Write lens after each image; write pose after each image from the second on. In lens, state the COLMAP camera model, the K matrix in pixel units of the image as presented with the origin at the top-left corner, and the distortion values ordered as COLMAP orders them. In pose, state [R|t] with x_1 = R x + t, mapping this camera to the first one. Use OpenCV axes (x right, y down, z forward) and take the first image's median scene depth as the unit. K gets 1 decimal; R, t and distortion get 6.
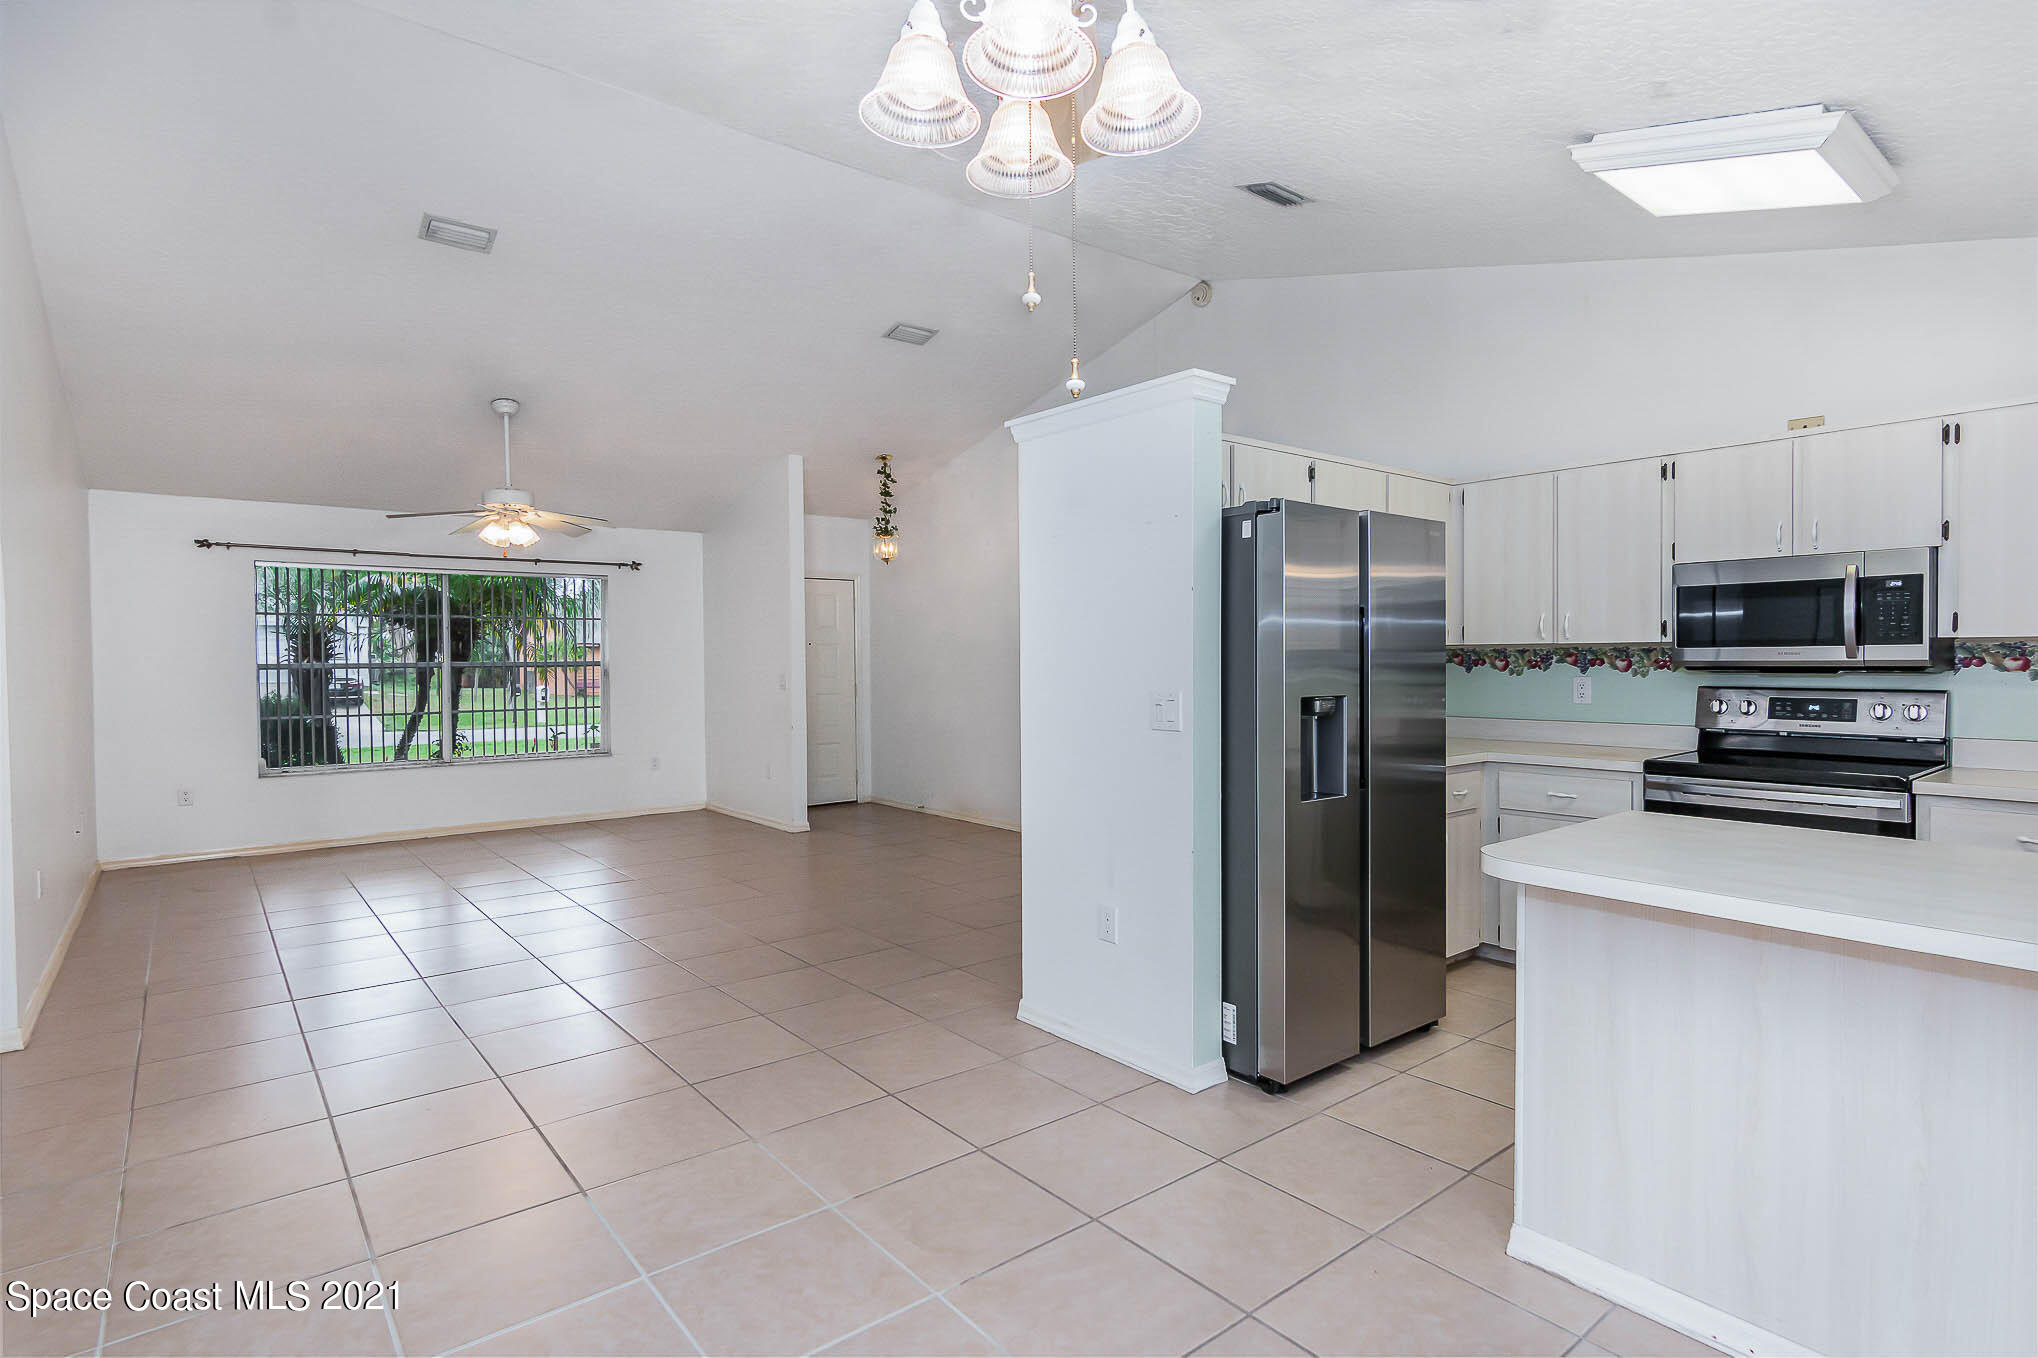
lens RADIAL K [[1041.7, 0, 1010.4], [0, 1041.7, 675.4], [0, 0, 1]] dist [0.004102, 0.001258]
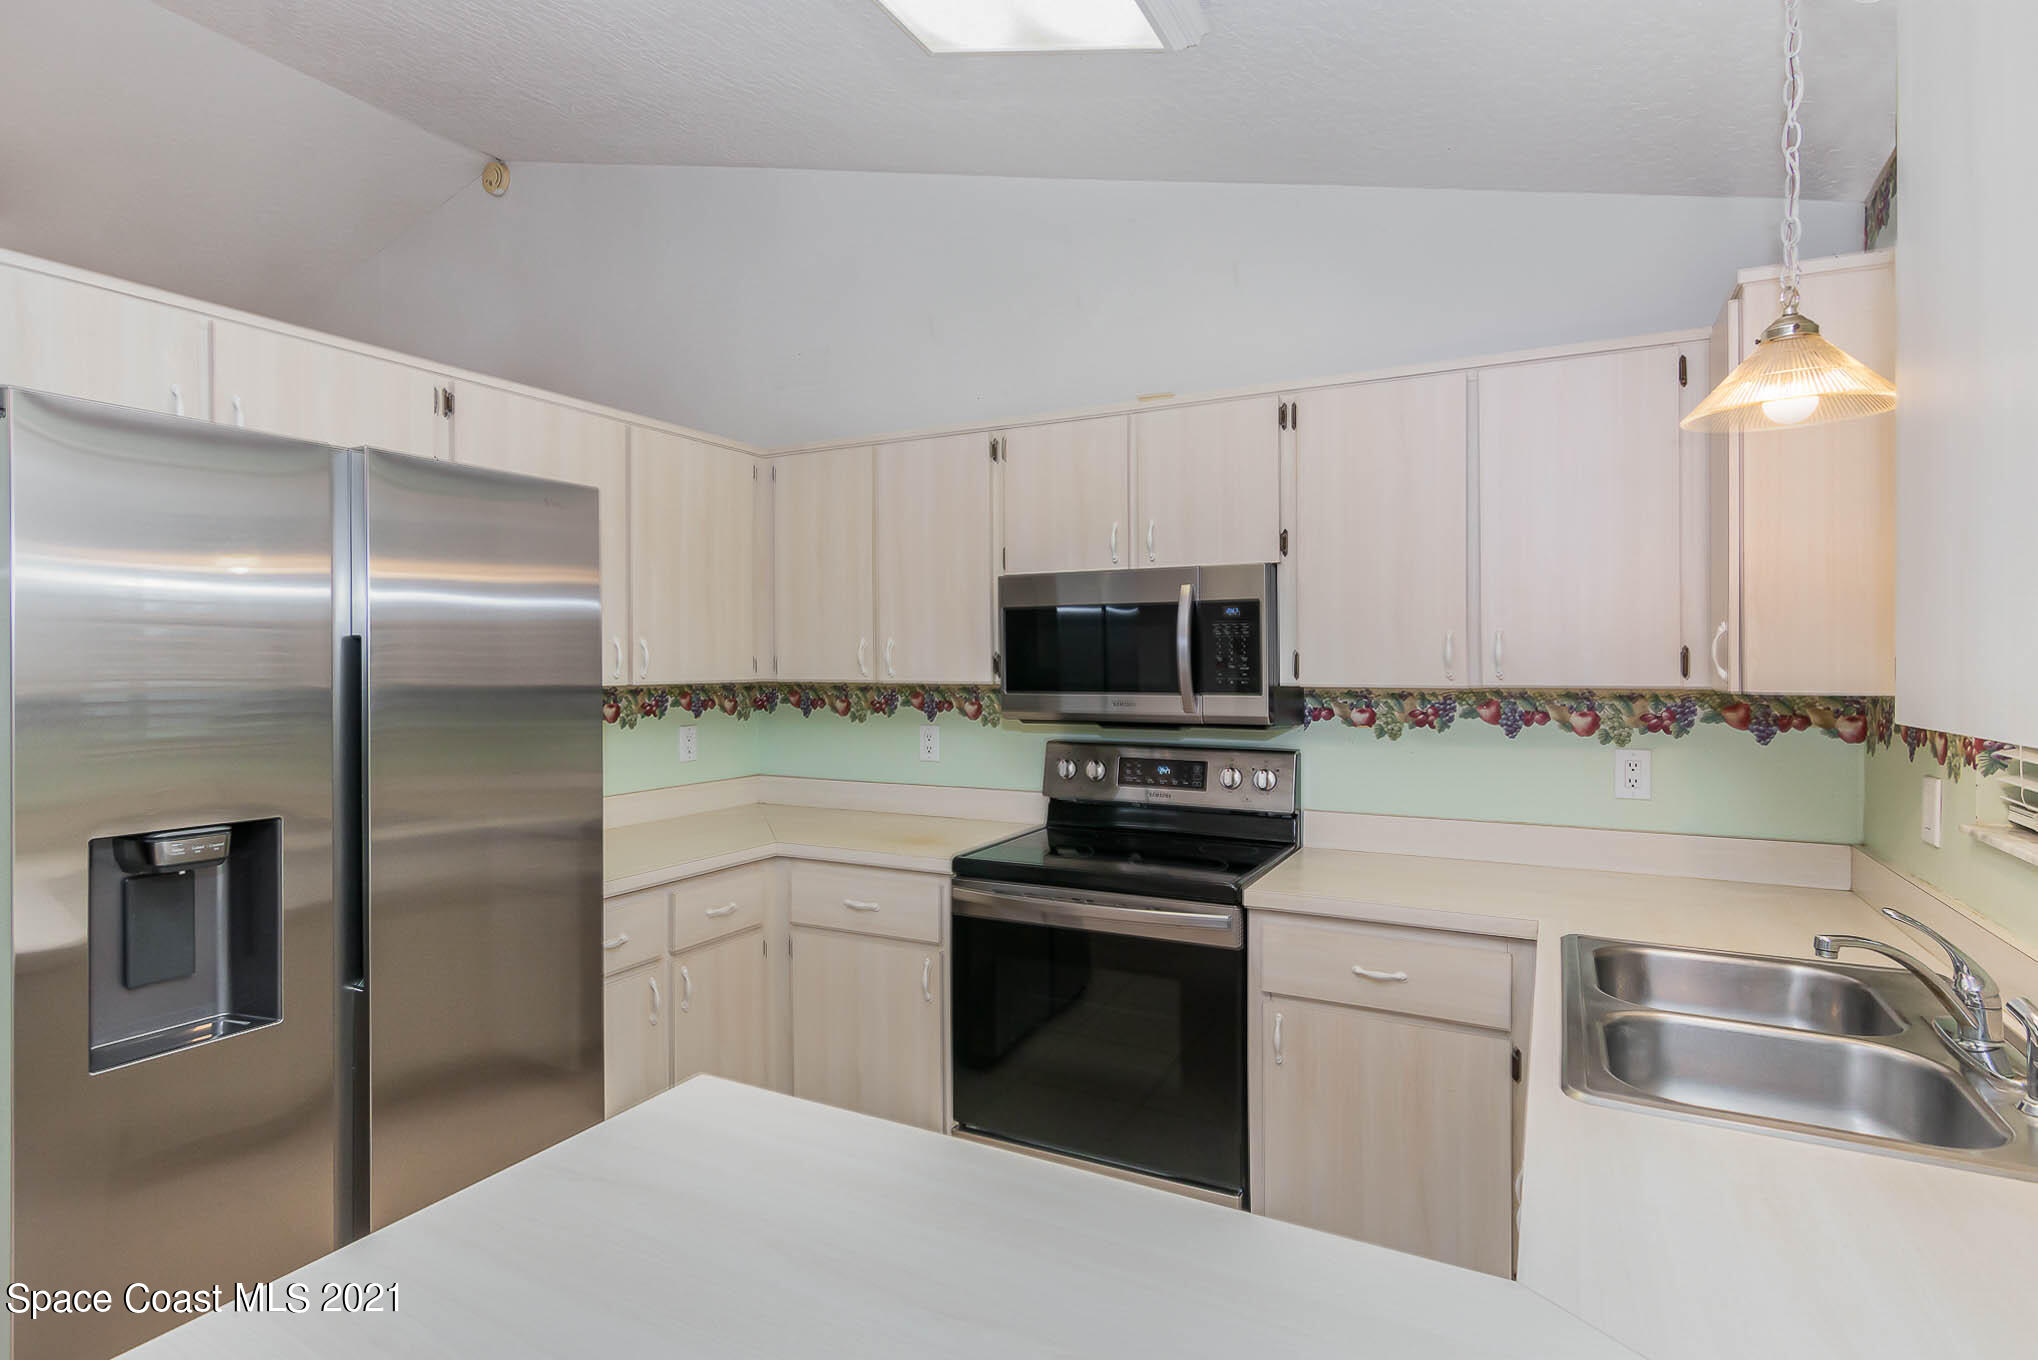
lens RADIAL K [[1041.7, 0, 1017.7], [0, 1041.7, 664.5], [0, 0, 1]] dist [0.004102, 0.001258]
pose [[0.920800, 0.001004, 0.390034, 0.397440], [0.004760, 0.999893, -0.013812, -0.039312], [-0.390006, 0.014574, 0.920697, 0.361479]]
